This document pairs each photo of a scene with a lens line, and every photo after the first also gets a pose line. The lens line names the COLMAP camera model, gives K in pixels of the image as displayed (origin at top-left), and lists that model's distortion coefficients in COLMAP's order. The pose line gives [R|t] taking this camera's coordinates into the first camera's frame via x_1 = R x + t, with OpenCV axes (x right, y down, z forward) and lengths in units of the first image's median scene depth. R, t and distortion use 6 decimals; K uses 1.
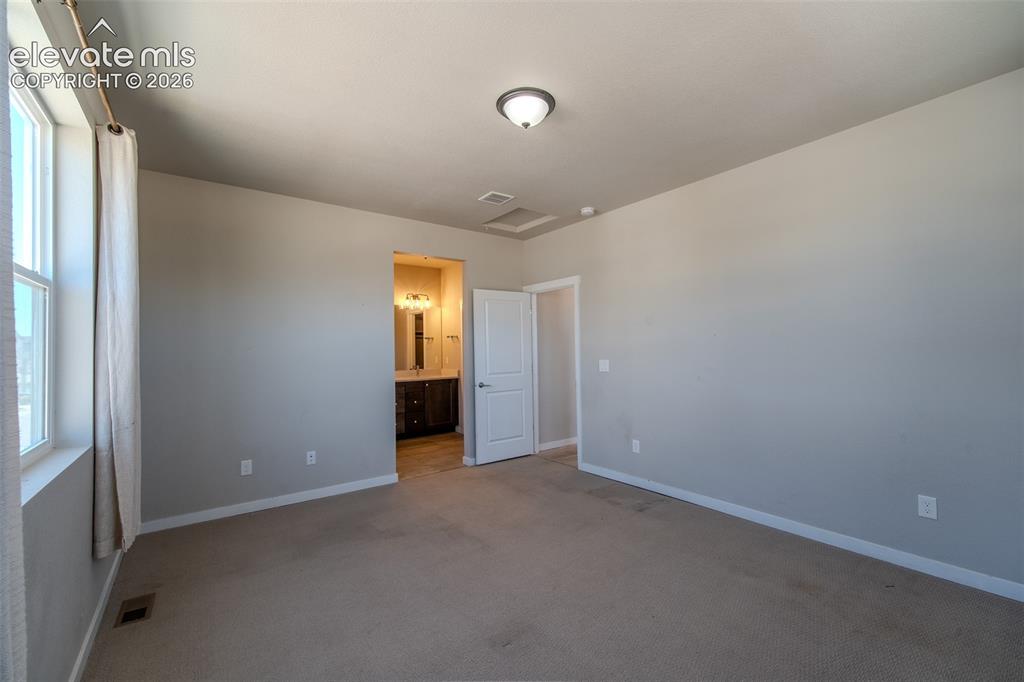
lens RADIAL K [[421.6, 0, 507.9], [0, 421.6, 341.3], [0, 0, 1]] dist [0.004846, -0.002787]
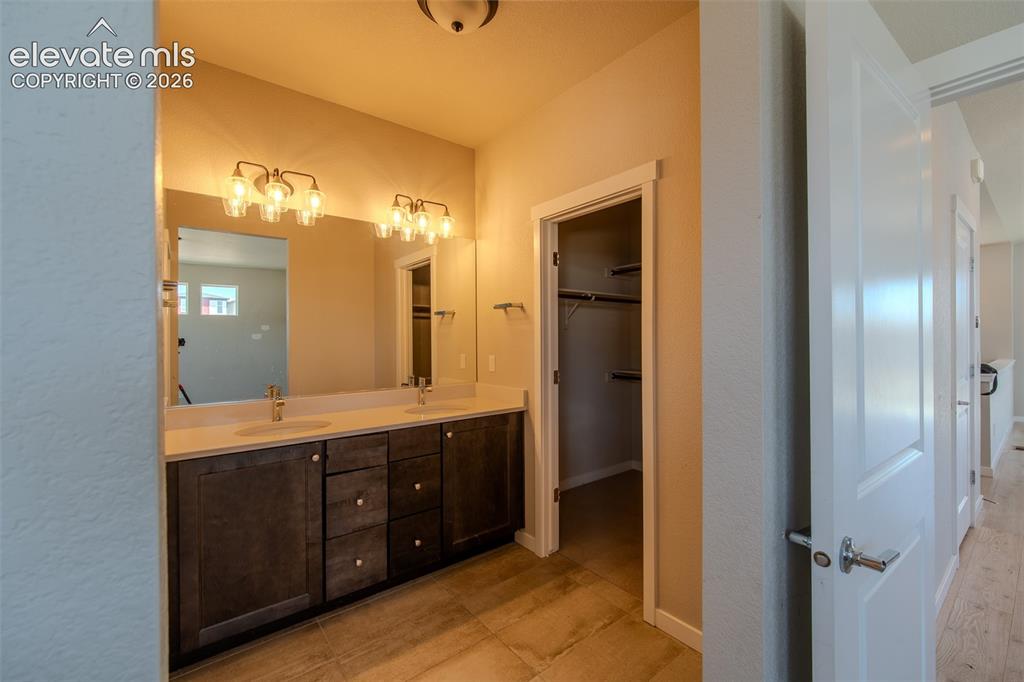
lens RADIAL K [[421.6, 0, 503.7], [0, 421.6, 341.6], [0, 0, 1]] dist [0.004846, -0.002787]
pose [[0.999962, 0.006260, 0.006060, -0.137433], [-0.006396, 0.999723, 0.022656, 0.013523], [-0.005917, -0.022694, 0.999725, 0.593430]]
